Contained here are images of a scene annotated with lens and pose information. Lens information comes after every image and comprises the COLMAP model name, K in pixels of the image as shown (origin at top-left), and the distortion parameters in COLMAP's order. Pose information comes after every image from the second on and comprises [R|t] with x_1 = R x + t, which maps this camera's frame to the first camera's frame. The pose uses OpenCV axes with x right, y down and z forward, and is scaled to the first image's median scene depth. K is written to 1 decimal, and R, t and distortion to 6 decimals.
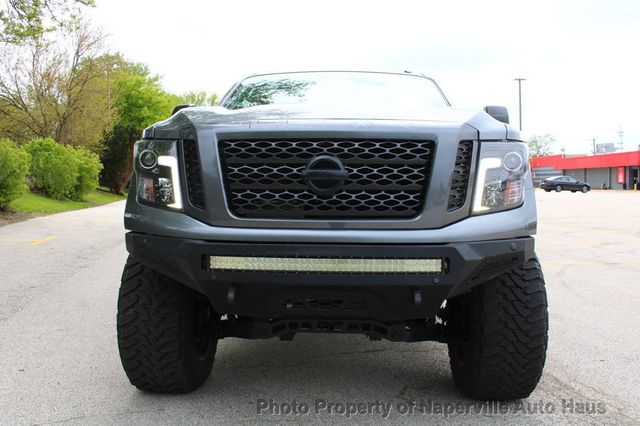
lens RADIAL K [[592.0, 0, 320.0], [0, 592.0, 213.0], [0, 0, 1]] dist [-0.090790, 0.015259]
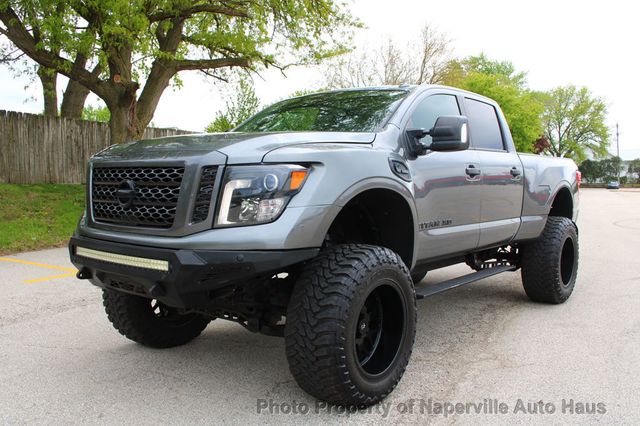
lens RADIAL K [[592.0, 0, 320.0], [0, 592.0, 213.0], [0, 0, 1]] dist [-0.090790, 0.015259]
pose [[0.808706, 0.033734, -0.587245, 1.157410], [-0.031256, 0.999408, 0.014367, -0.051552], [0.587382, 0.006736, 0.809282, 0.154978]]
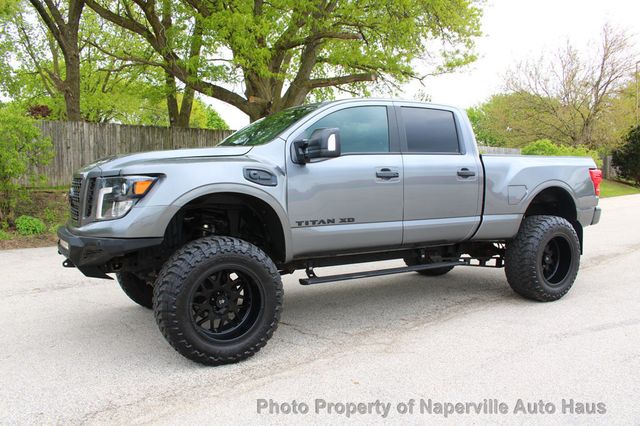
lens RADIAL K [[529.2, 0, 320.0], [0, 529.2, 213.0], [0, 0, 1]] dist [-0.090404, 0.008548]
pose [[0.531889, 0.048531, -0.845422, 1.903714], [-0.031659, 0.998798, 0.037418, -0.098750], [0.846222, 0.006863, 0.532786, 0.763511]]
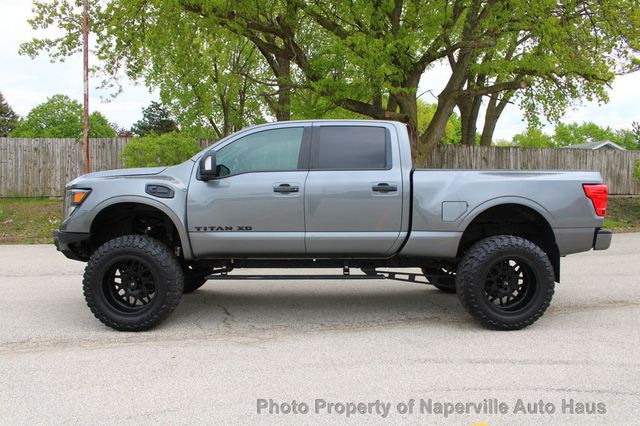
lens RADIAL K [[529.2, 0, 320.0], [0, 529.2, 213.0], [0, 0, 1]] dist [-0.090404, 0.008548]
pose [[0.053658, 0.042645, -0.997648, 2.536670], [-0.049719, 0.997963, 0.039984, -0.169203], [0.997321, 0.047457, 0.055668, 1.979555]]
